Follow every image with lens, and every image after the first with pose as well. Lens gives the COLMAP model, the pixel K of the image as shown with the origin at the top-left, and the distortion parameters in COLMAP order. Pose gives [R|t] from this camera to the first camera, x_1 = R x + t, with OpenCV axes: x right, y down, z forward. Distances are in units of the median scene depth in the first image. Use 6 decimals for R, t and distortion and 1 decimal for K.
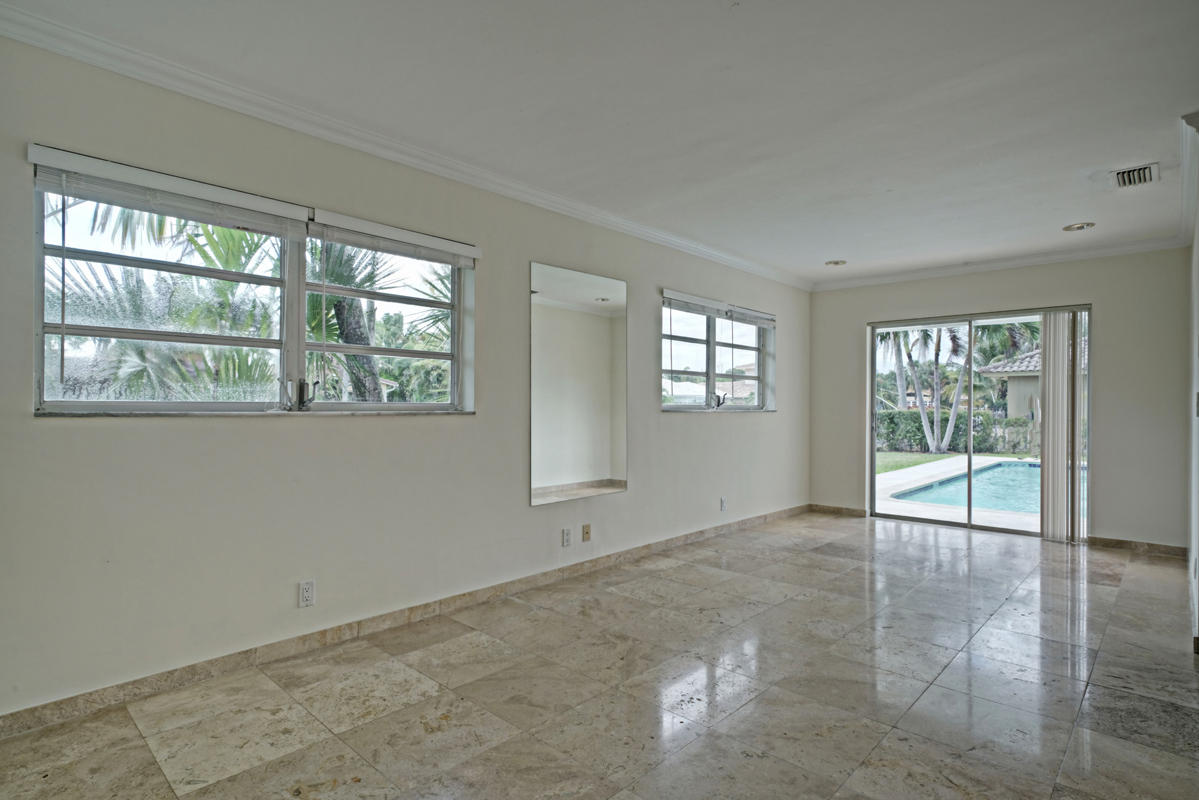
lens RADIAL K [[607.5, 0, 600.5], [0, 607.5, 405.5], [0, 0, 1]] dist [-0.004375, -0.001378]
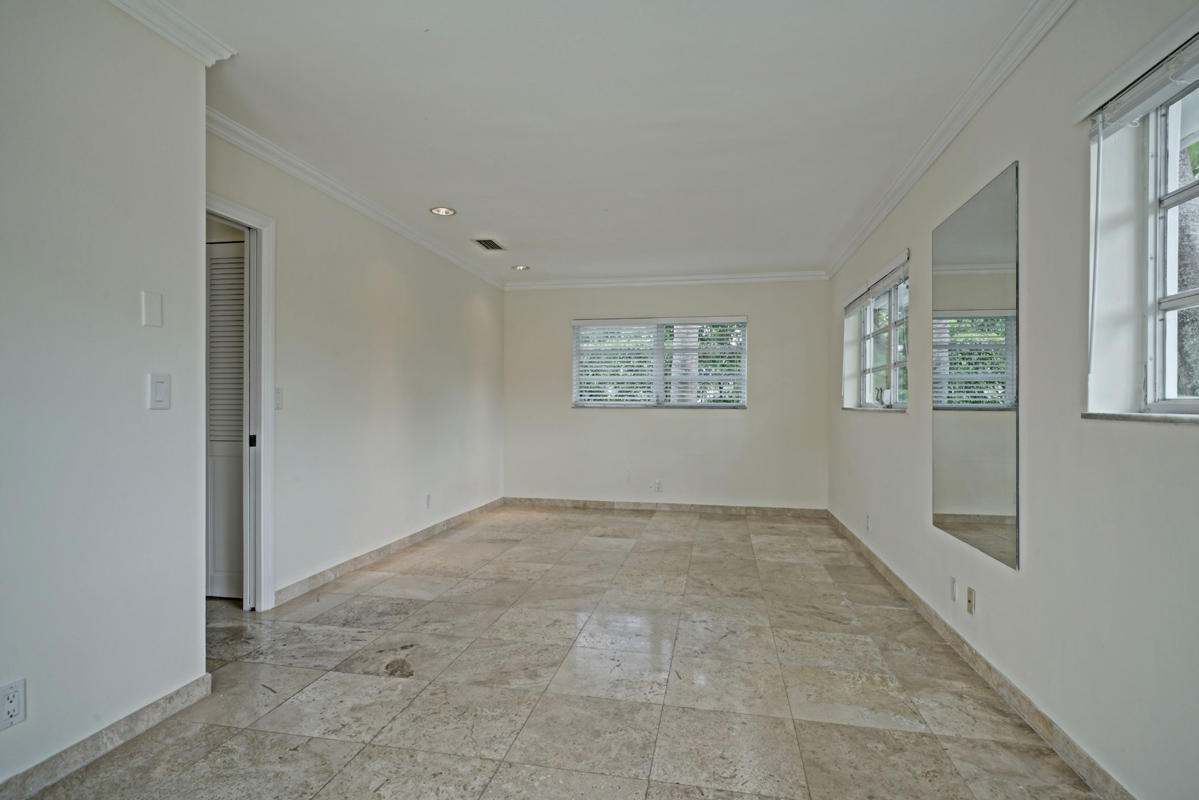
lens RADIAL K [[607.5, 0, 599.7], [0, 607.5, 402.7], [0, 0, 1]] dist [-0.004375, -0.001378]
pose [[-0.847225, -0.007946, -0.531175, 0.830521], [-0.005037, 0.999963, -0.006925, 0.008788], [0.531211, -0.003191, -0.847234, 1.702706]]
